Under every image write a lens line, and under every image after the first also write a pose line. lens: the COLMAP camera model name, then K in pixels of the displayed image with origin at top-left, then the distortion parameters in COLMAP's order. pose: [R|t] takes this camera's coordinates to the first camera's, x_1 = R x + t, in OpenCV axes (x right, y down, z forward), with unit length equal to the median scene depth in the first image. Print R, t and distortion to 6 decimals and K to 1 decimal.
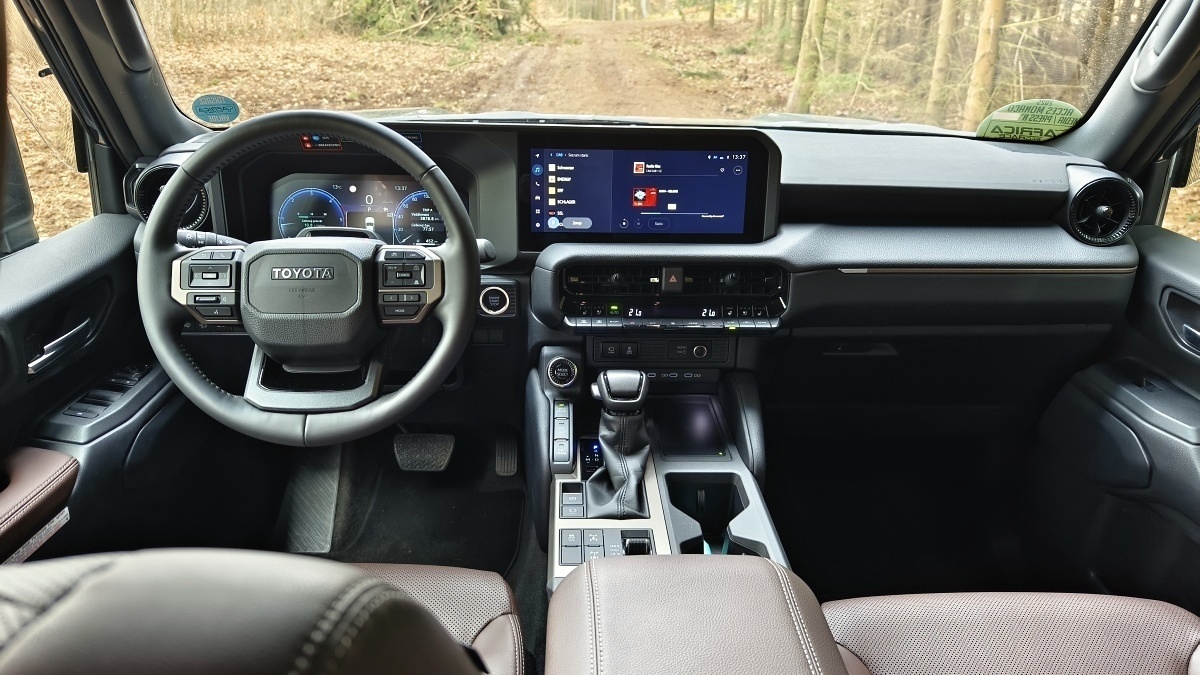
lens RADIAL K [[768.7, 0, 600.0], [0, 768.7, 337.5], [0, 0, 1]] dist [0.001716, -0.000562]
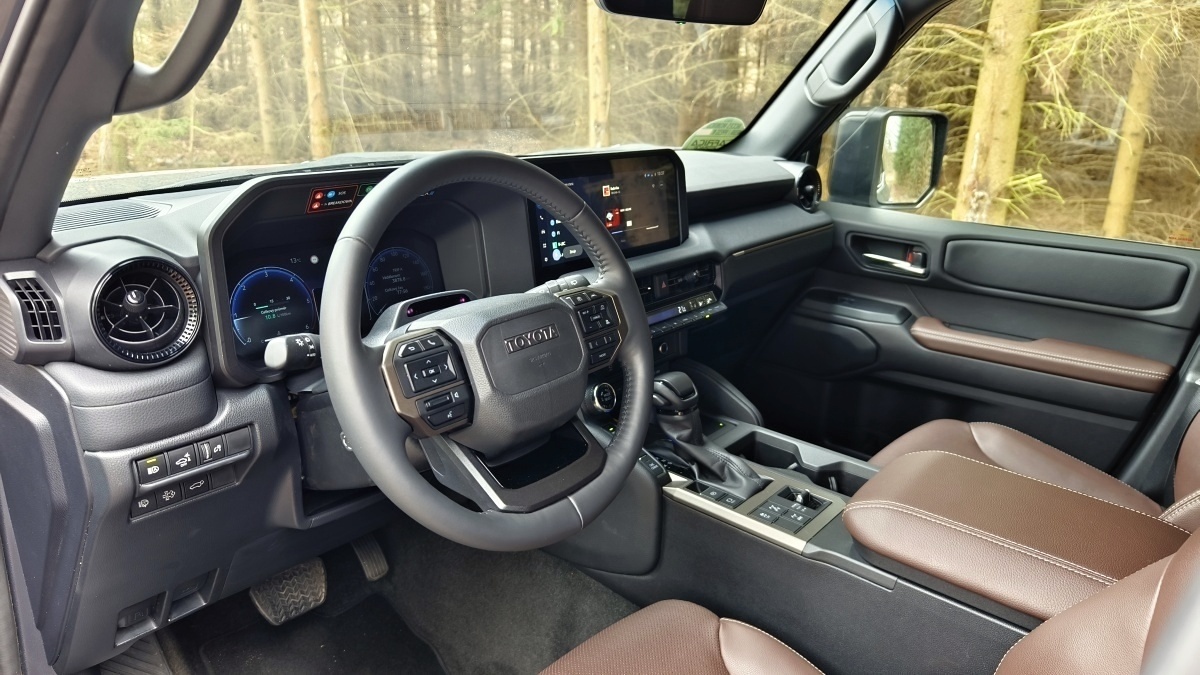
lens RADIAL K [[768.7, 0, 600.0], [0, 768.7, 337.5], [0, 0, 1]] dist [0.001716, -0.000562]
pose [[0.690510, -0.234018, 0.684421, -0.723367], [0.267720, 0.961705, 0.058726, -0.090102], [-0.671954, 0.142682, 0.726718, 0.259381]]
